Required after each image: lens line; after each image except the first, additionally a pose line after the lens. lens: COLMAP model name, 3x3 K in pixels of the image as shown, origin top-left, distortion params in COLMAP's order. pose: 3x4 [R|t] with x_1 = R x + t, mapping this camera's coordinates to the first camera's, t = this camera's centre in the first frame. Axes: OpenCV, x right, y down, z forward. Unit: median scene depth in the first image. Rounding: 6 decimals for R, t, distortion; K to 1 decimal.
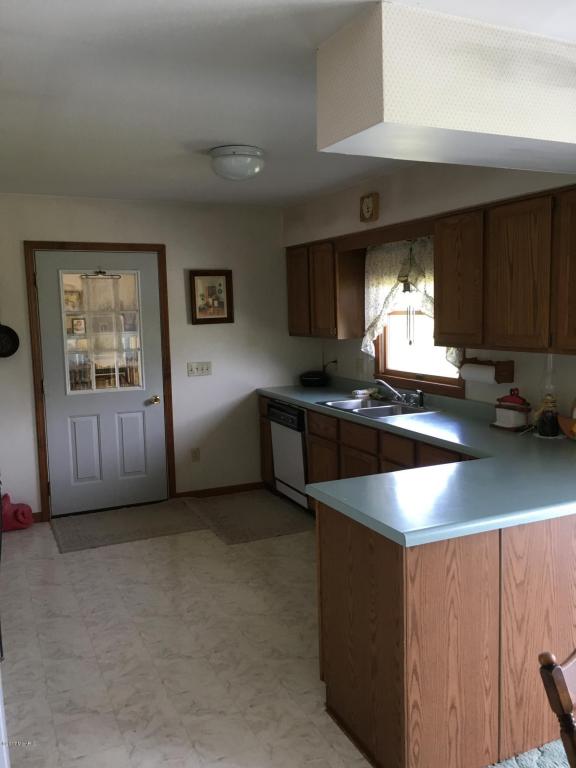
lens RADIAL K [[650.2, 0, 288.0], [0, 650.2, 384.0], [0, 0, 1]] dist [0.007032, 0.001583]
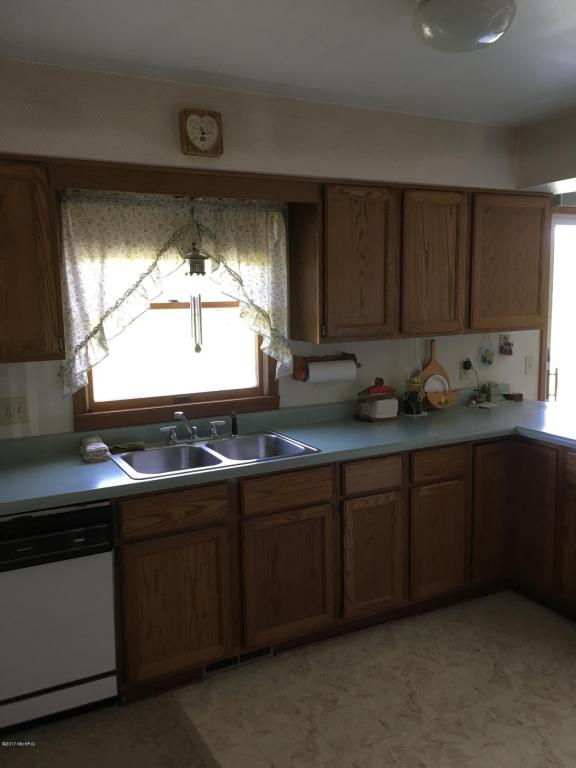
lens RADIAL K [[650.2, 0, 288.0], [0, 650.2, 384.0], [0, 0, 1]] dist [0.007032, 0.001583]
pose [[-0.057652, -0.122548, 0.990787, -0.506032], [0.135176, 0.982340, 0.129369, -0.105531], [-0.989143, 0.141389, -0.040068, 0.960953]]
